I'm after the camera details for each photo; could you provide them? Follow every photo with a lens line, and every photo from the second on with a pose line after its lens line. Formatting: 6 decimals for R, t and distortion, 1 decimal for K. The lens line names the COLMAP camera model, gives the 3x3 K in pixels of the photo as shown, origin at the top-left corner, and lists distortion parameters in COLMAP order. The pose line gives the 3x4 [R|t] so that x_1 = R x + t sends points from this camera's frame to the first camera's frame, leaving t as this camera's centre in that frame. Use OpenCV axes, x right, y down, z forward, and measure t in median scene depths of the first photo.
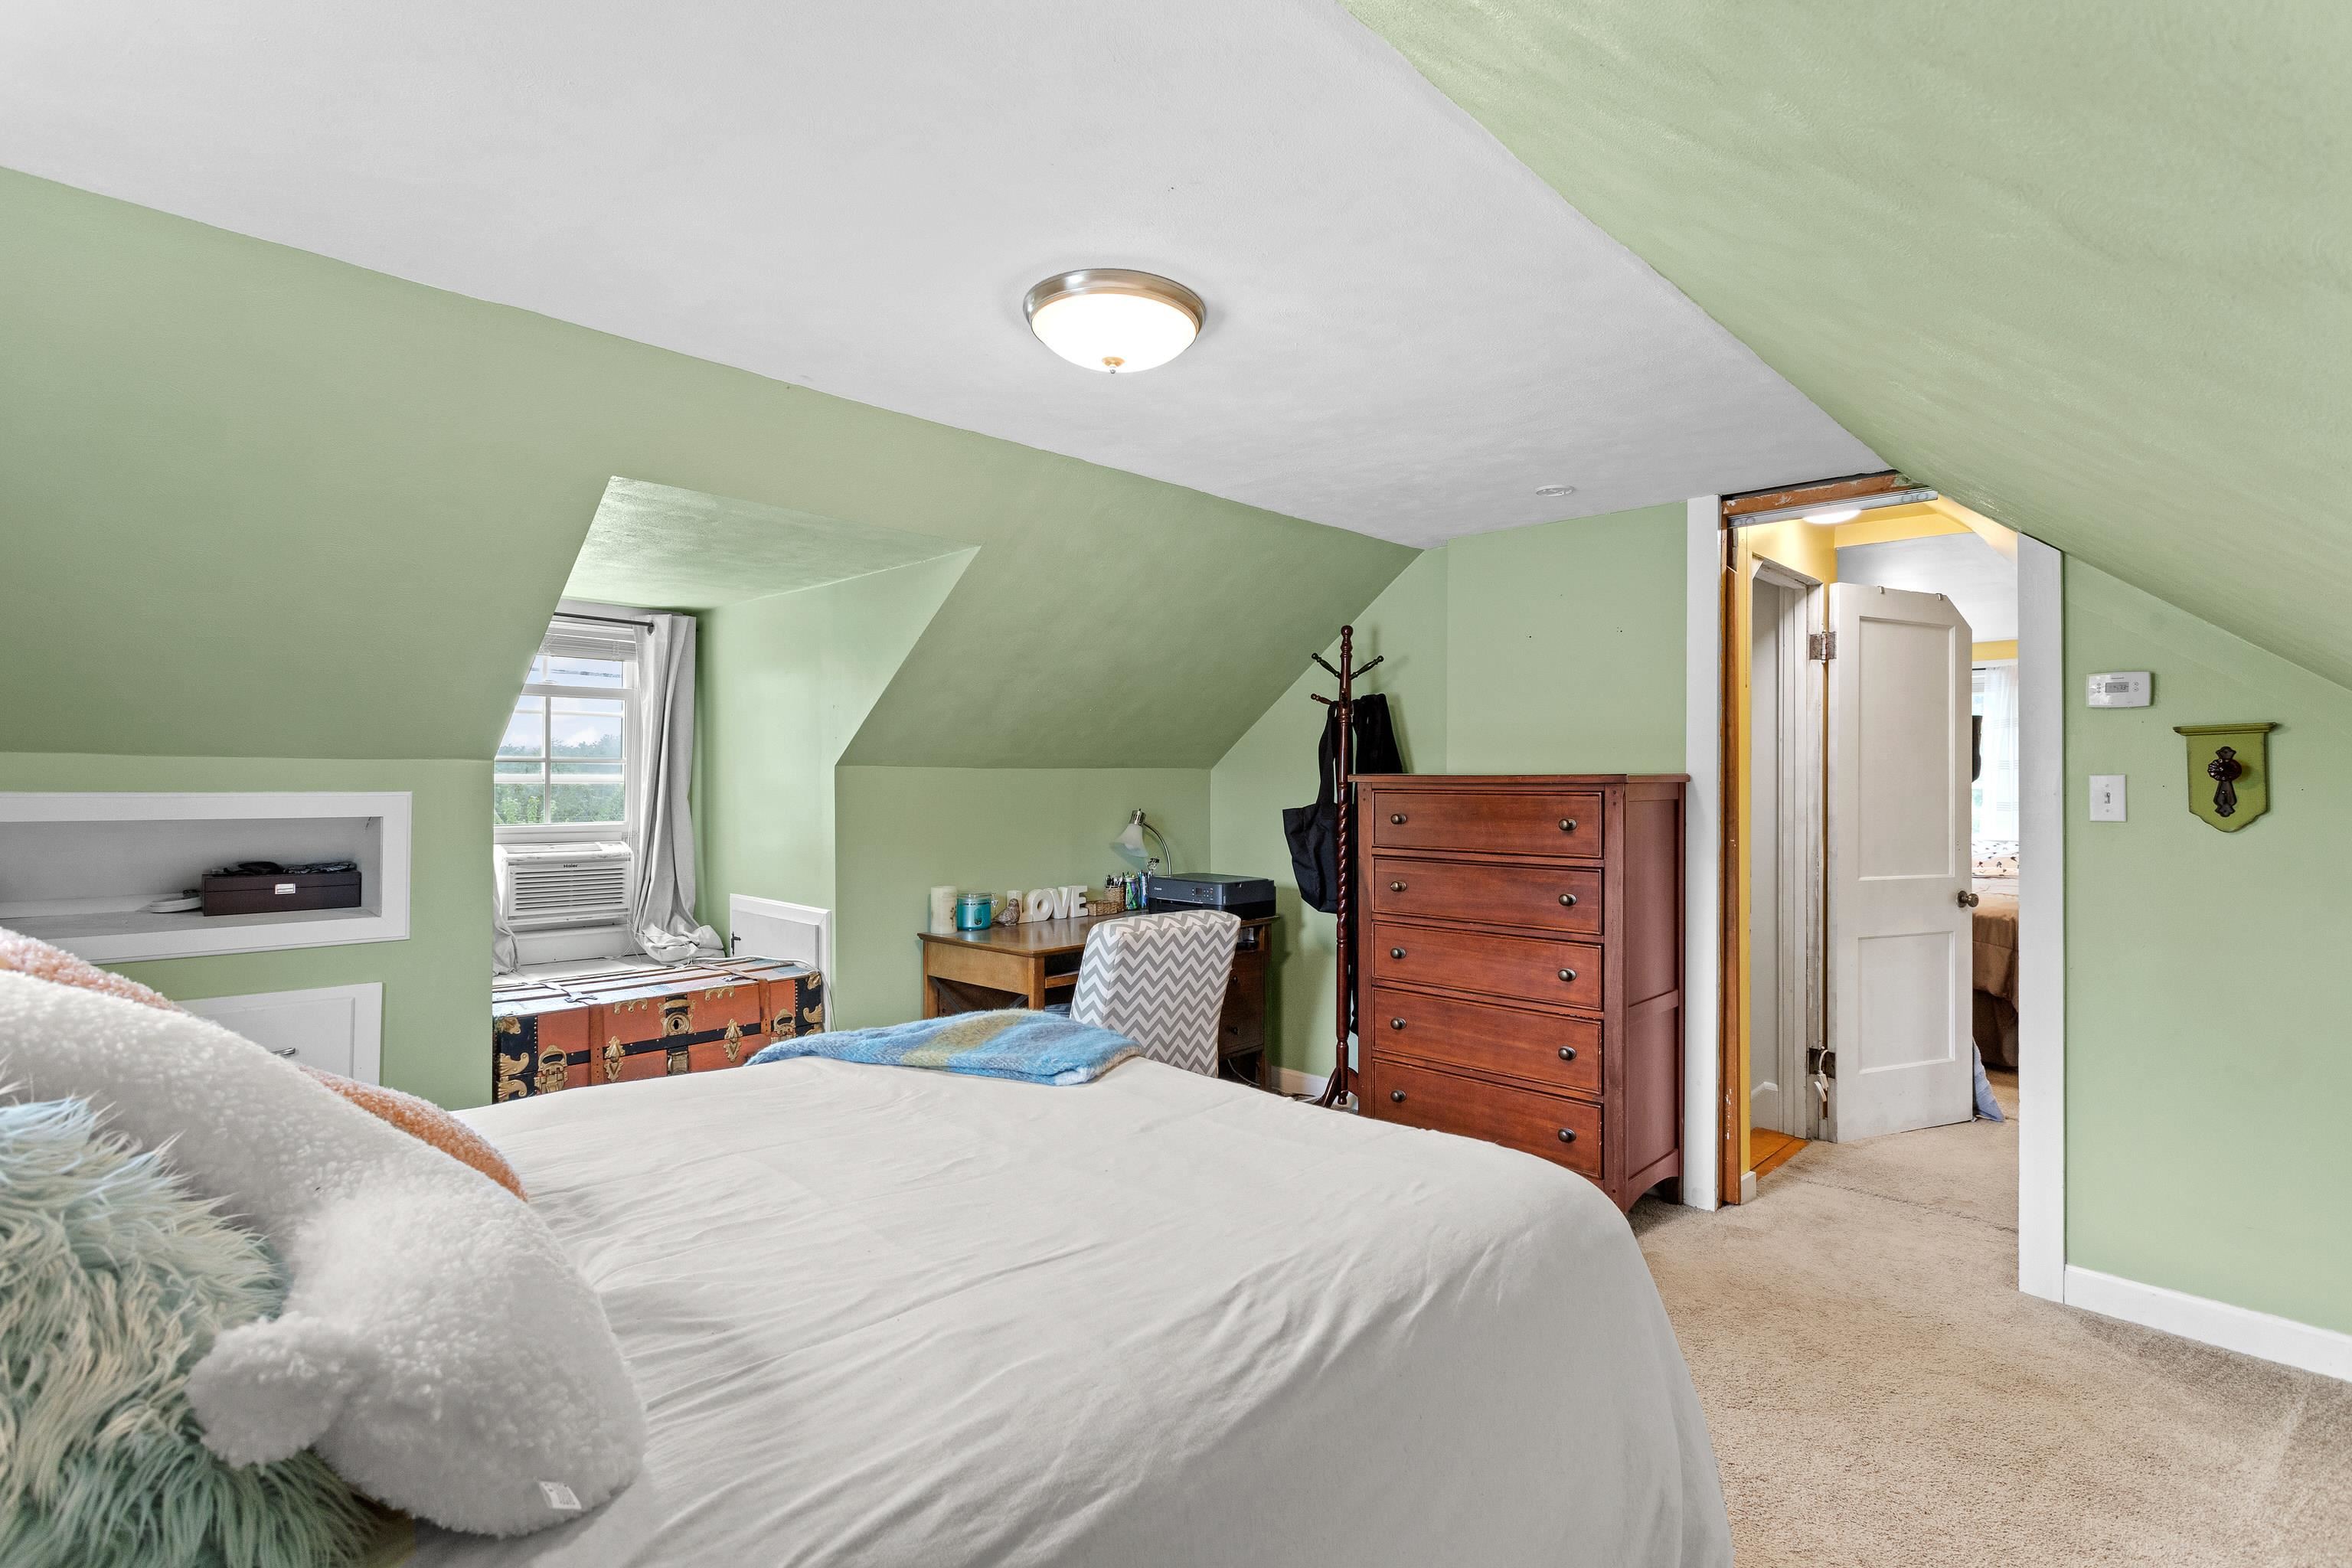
lens RADIAL K [[1141.5, 0, 1181.2], [0, 1141.5, 782.8], [0, 0, 1]] dist [0.005912, 0.004361]
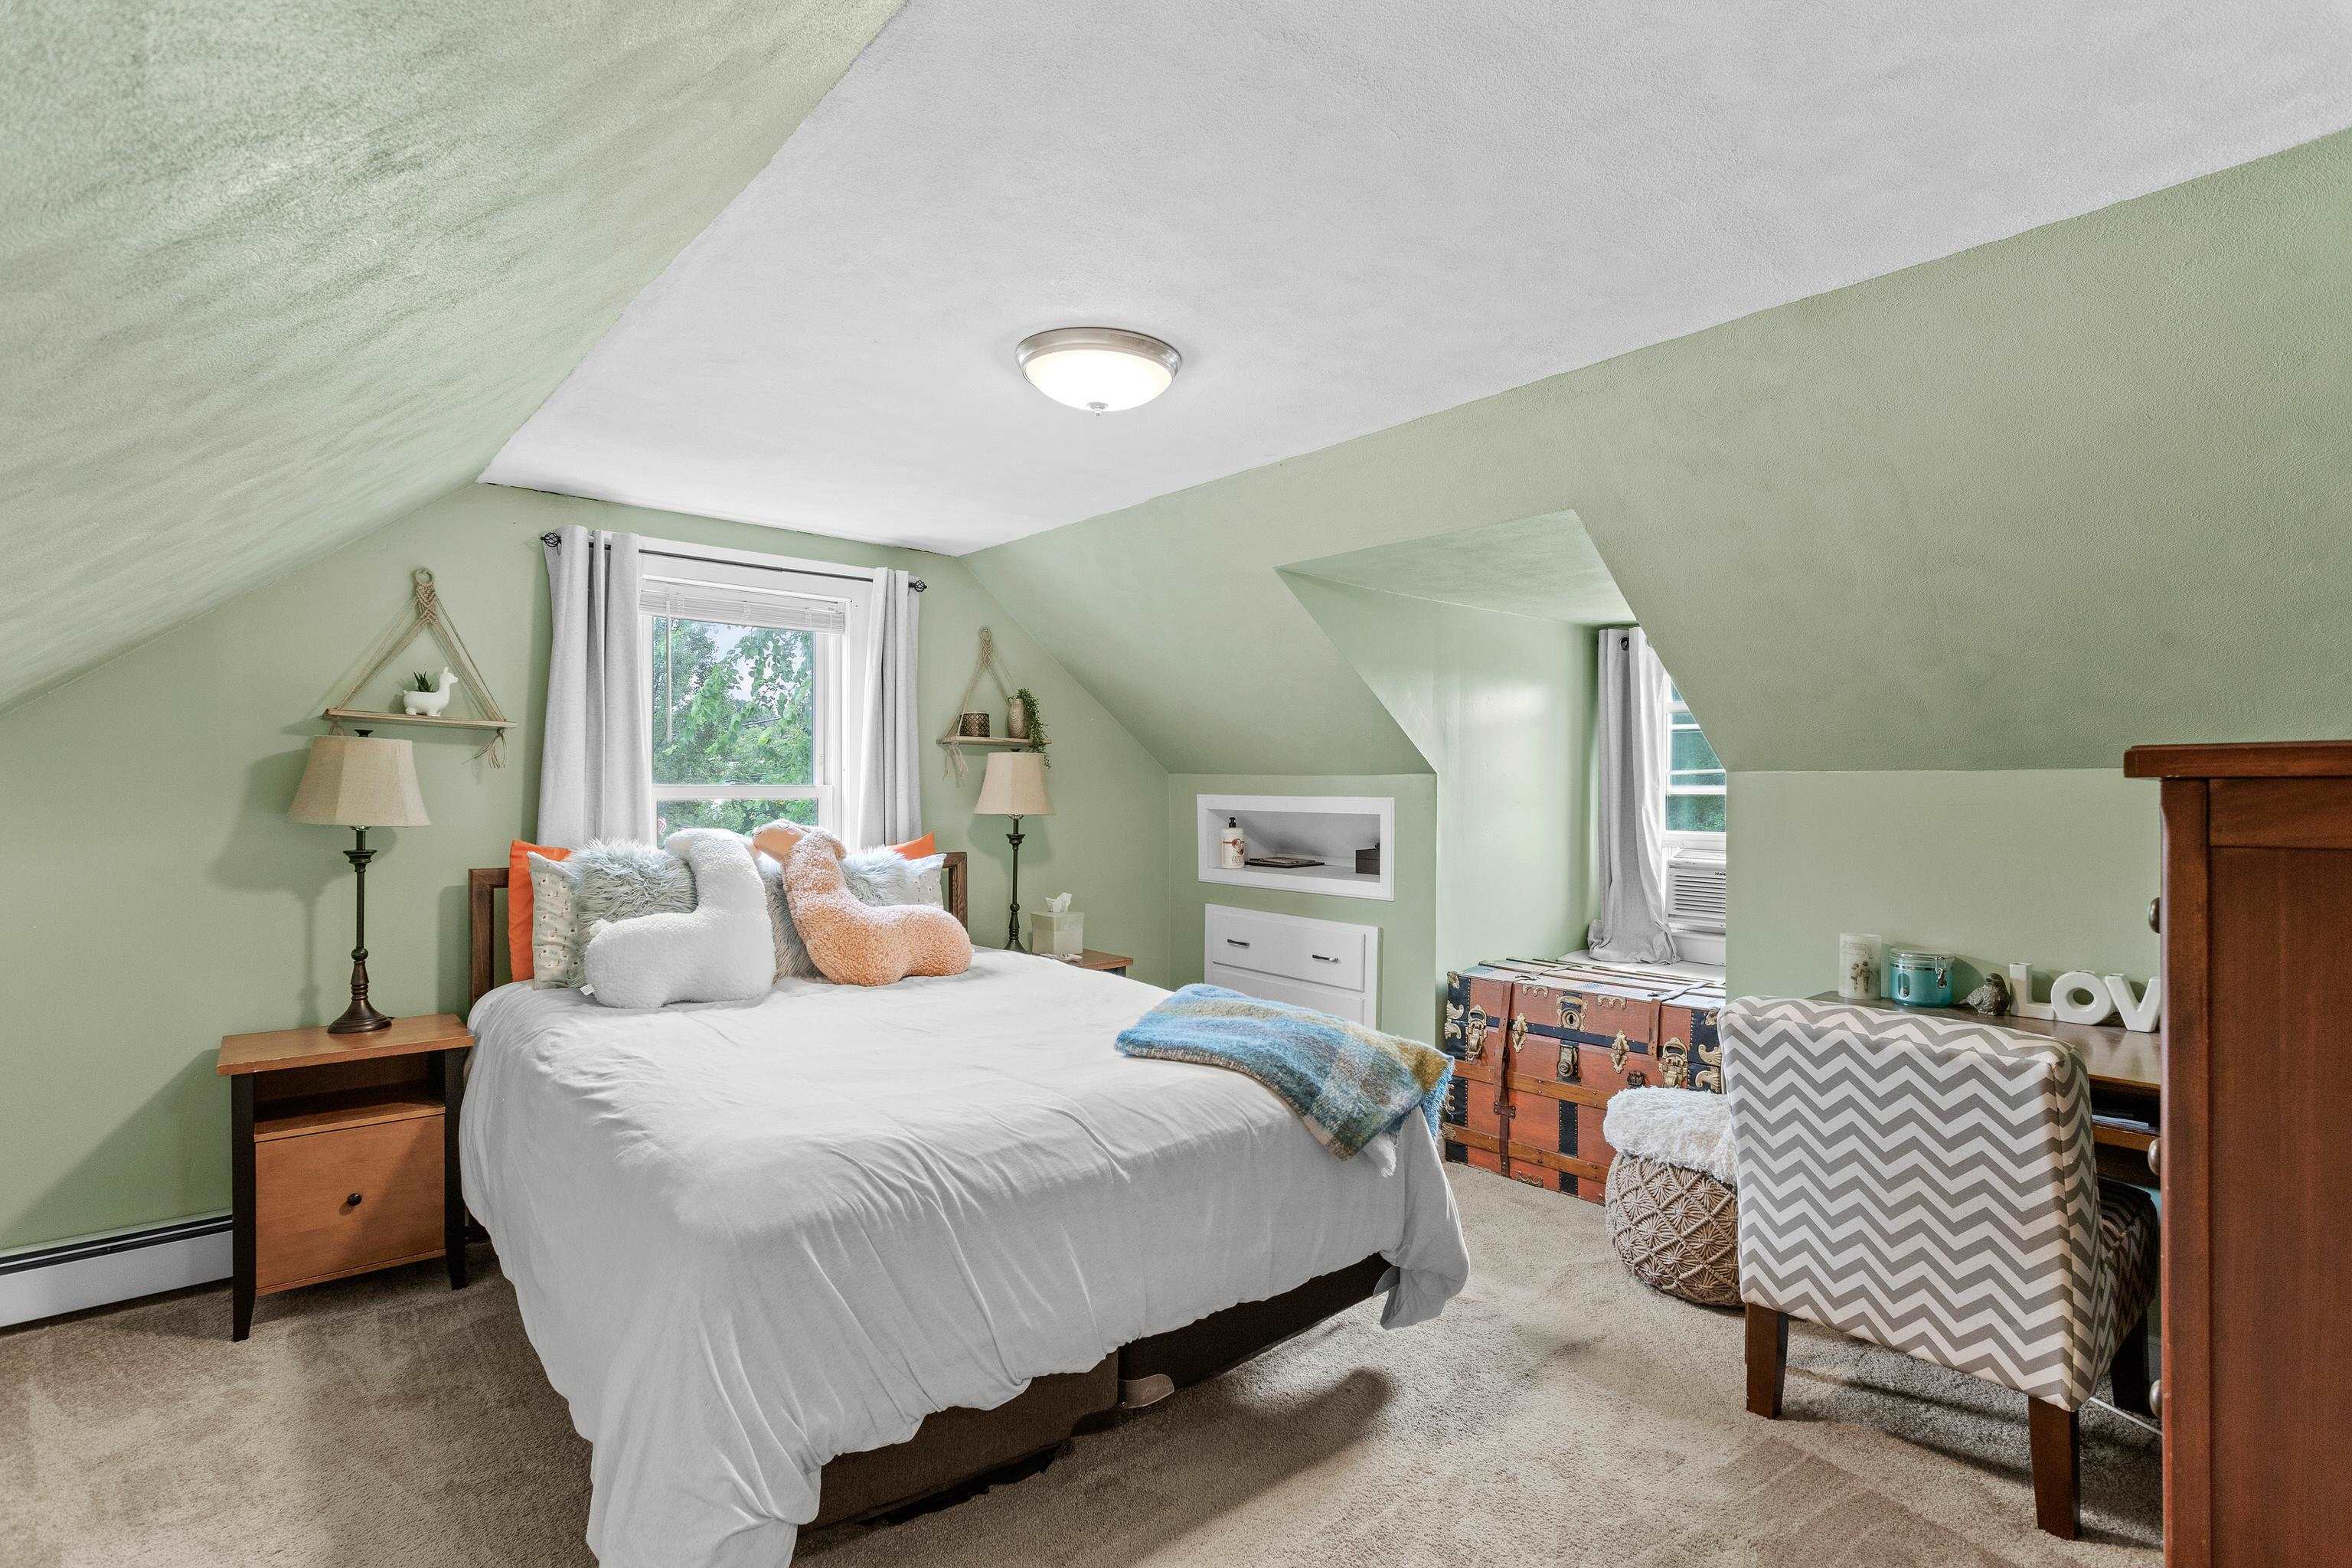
lens RADIAL K [[1141.5, 0, 1180.8], [0, 1141.5, 781.9], [0, 0, 1]] dist [0.005912, 0.004361]
pose [[-0.090223, -0.010272, -0.995869, 0.651692], [-0.005597, 0.999936, -0.009807, 0.003148], [0.995906, 0.004689, -0.090274, 0.732739]]
